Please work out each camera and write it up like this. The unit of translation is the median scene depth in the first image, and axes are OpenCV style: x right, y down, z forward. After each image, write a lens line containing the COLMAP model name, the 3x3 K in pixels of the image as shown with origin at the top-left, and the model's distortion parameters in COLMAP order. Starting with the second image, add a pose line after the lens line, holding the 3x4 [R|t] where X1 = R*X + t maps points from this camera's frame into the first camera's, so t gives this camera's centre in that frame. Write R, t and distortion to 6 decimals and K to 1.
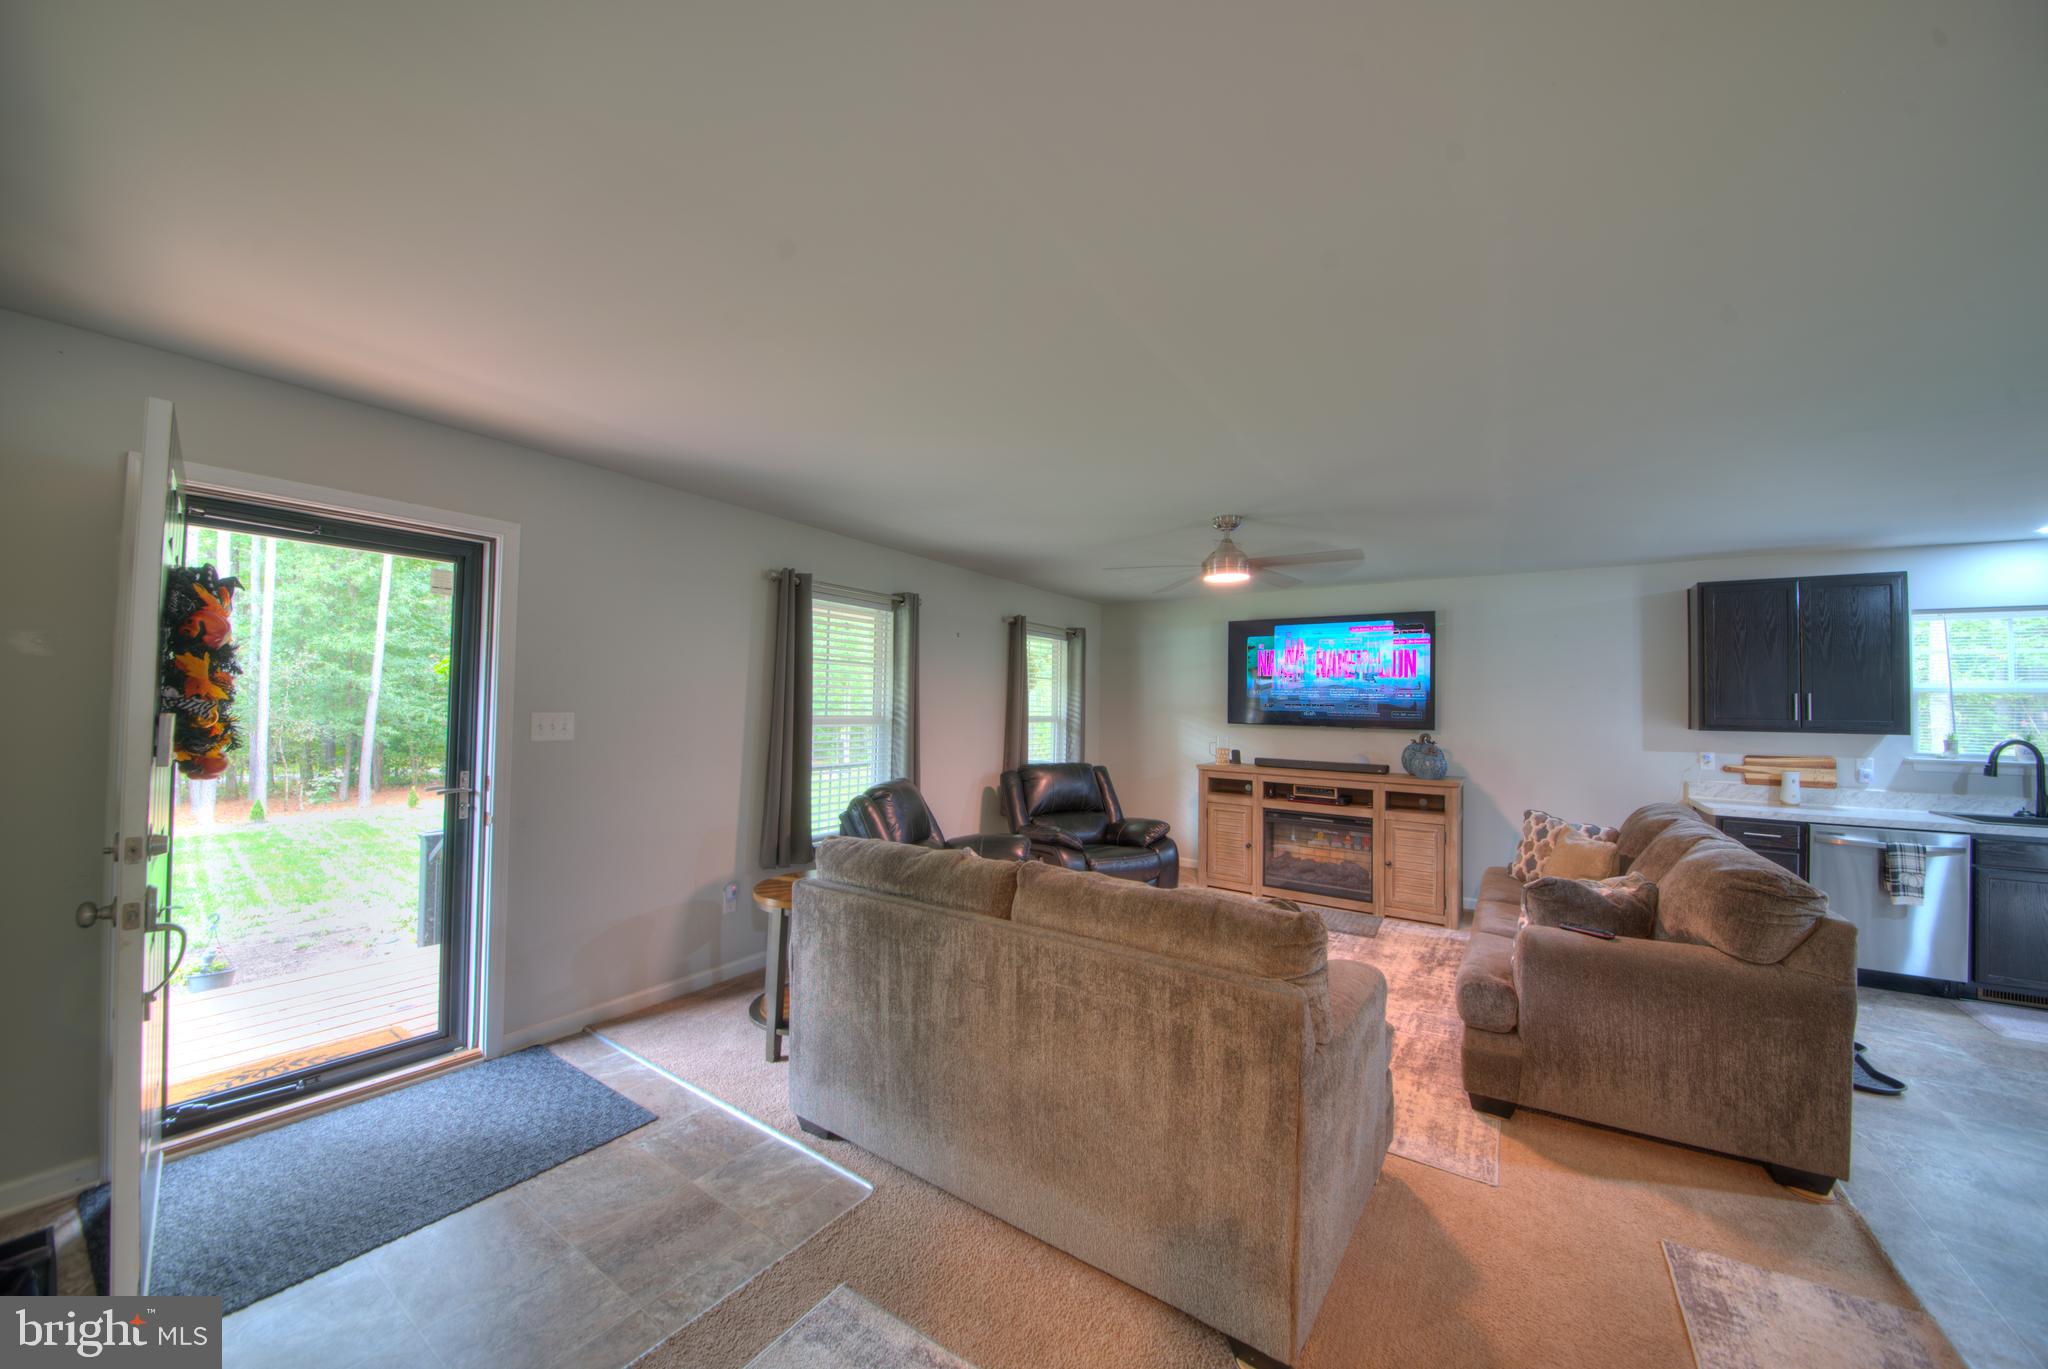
lens RADIAL K [[710.1, 0, 1024.0], [0, 710.1, 684.5], [0, 0, 1]] dist [0.000042, -0.007375]
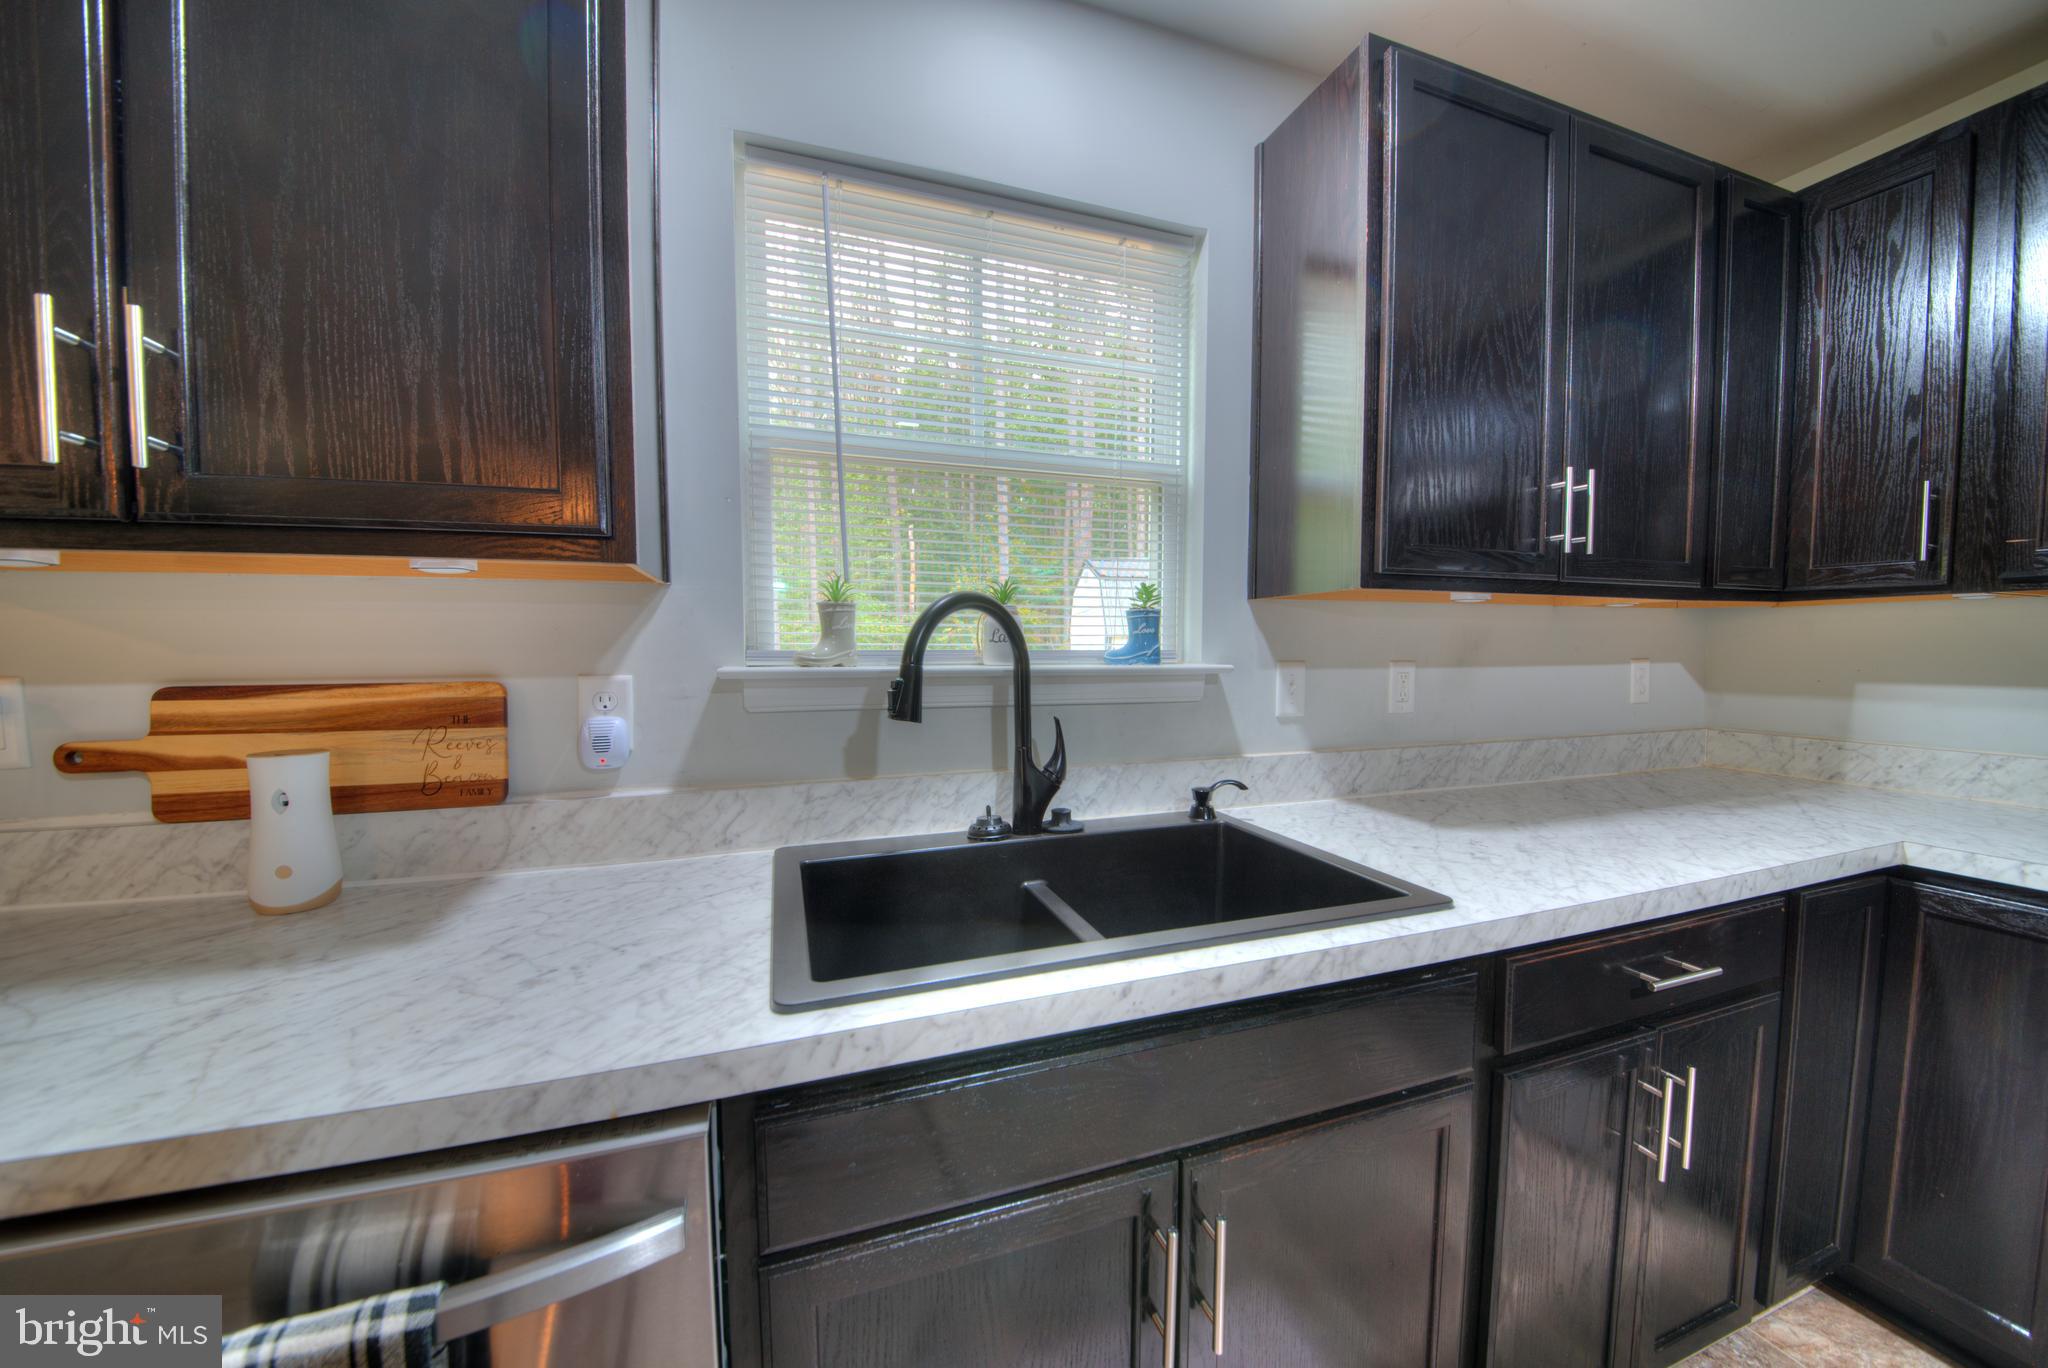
lens RADIAL K [[727.8, 0, 1024.0], [0, 727.8, 684.0], [0, 0, 1]] dist [0.001491, 0.000150]
pose [[0.594090, -0.056929, 0.802382, 0.995972], [-0.011801, 0.996768, 0.079458, 0.078584], [-0.804312, -0.056675, 0.591498, 0.656564]]
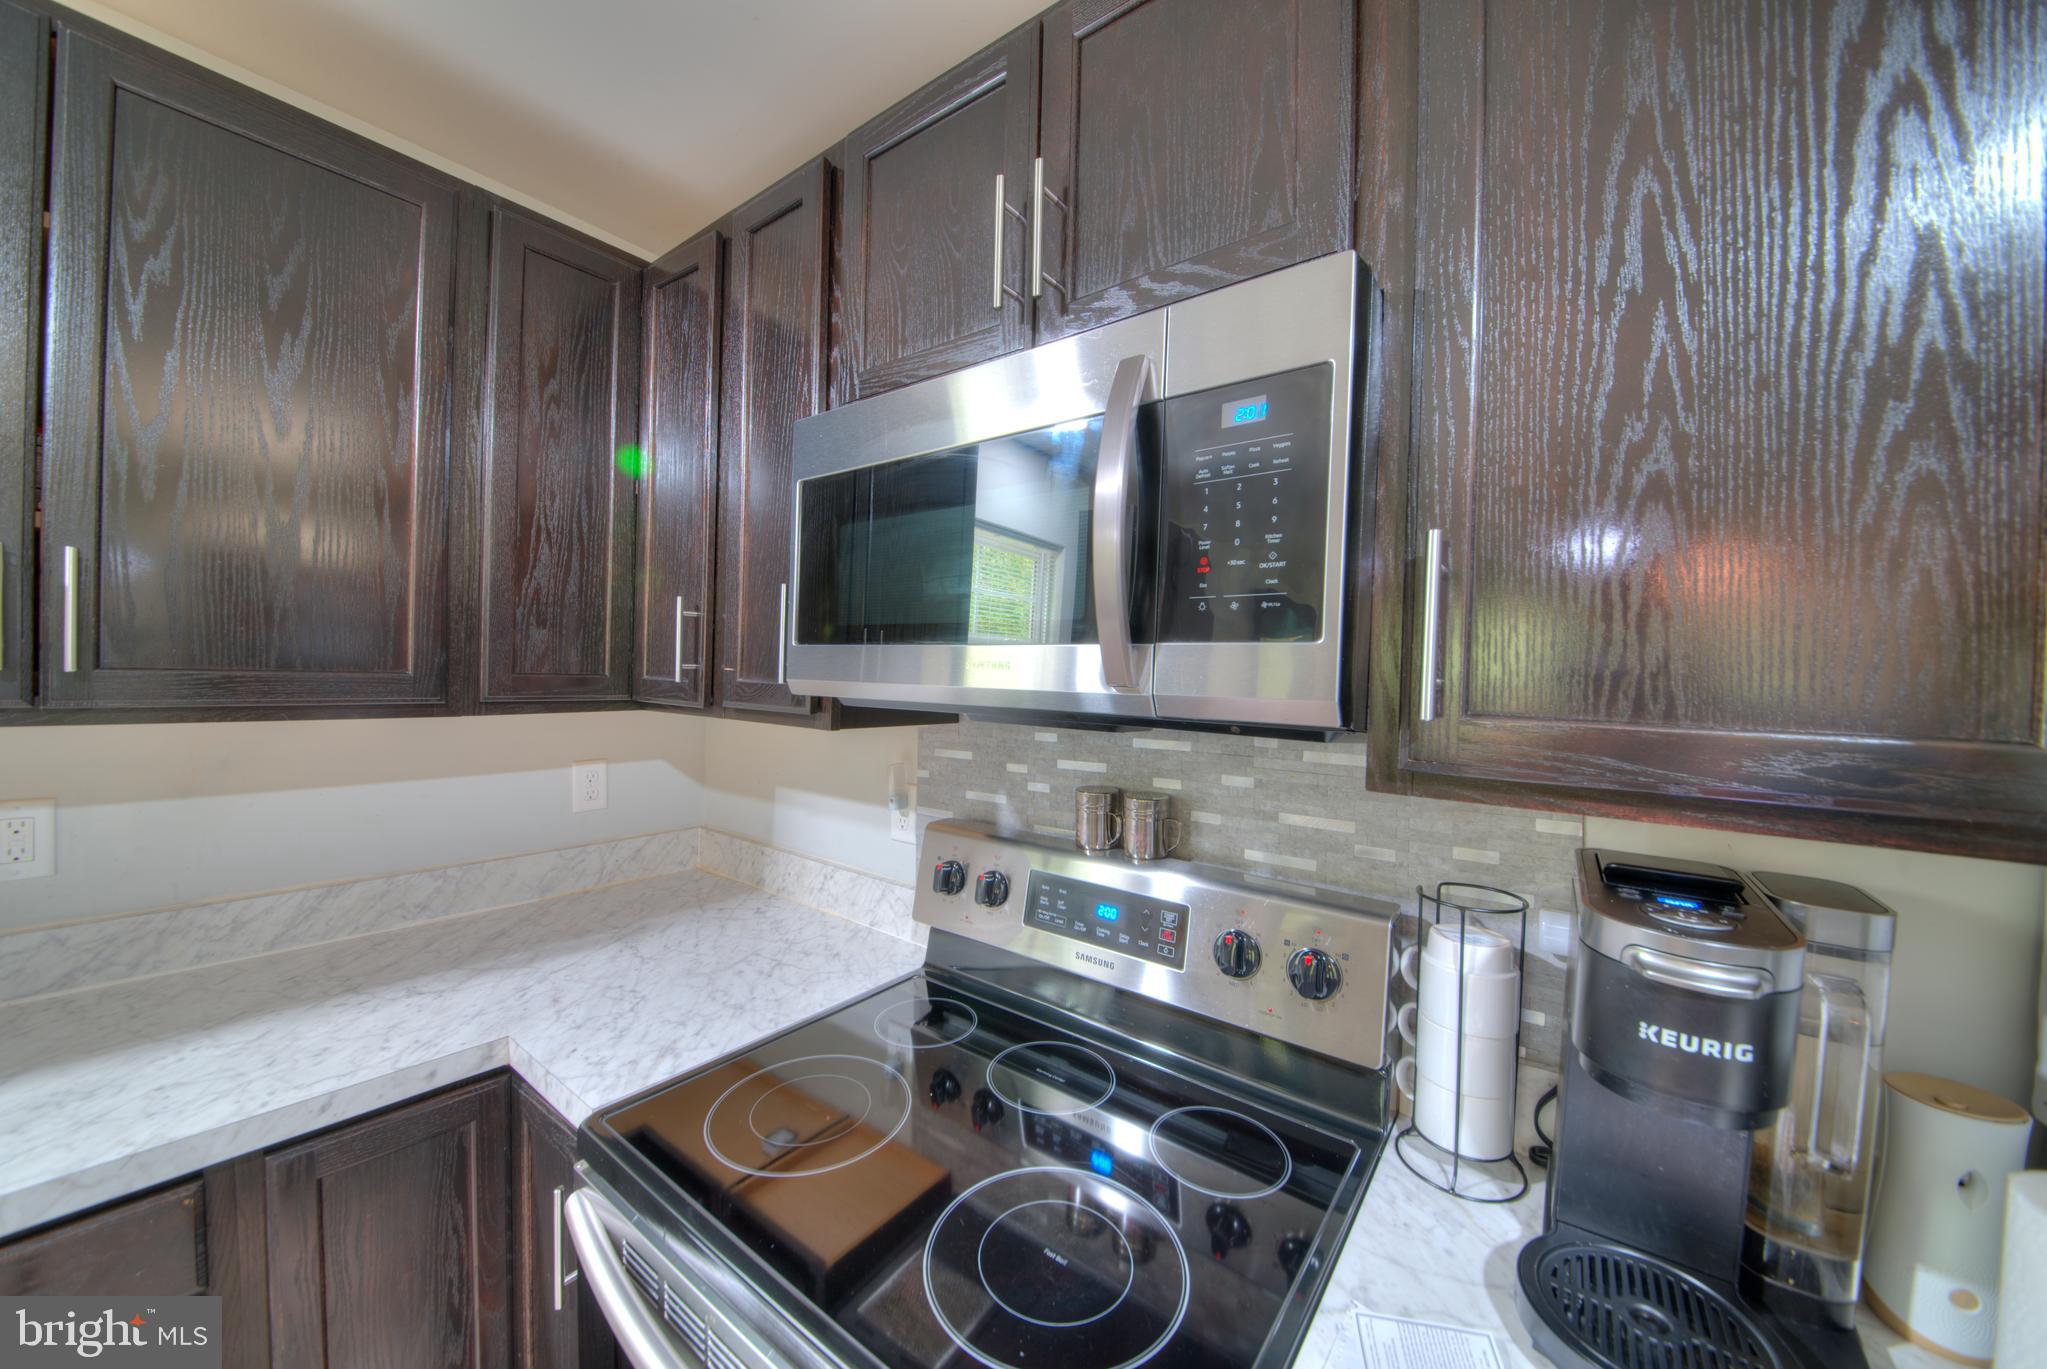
lens RADIAL K [[709.7, 0, 1023.5], [0, 709.7, 684.5], [0, 0, 1]] dist [0.000042, -0.007375]
pose [[0.053086, -0.028456, 0.998184, 1.207980], [-0.059596, 0.997722, 0.031613, 0.029392], [-0.996810, -0.061166, 0.051269, 0.376920]]
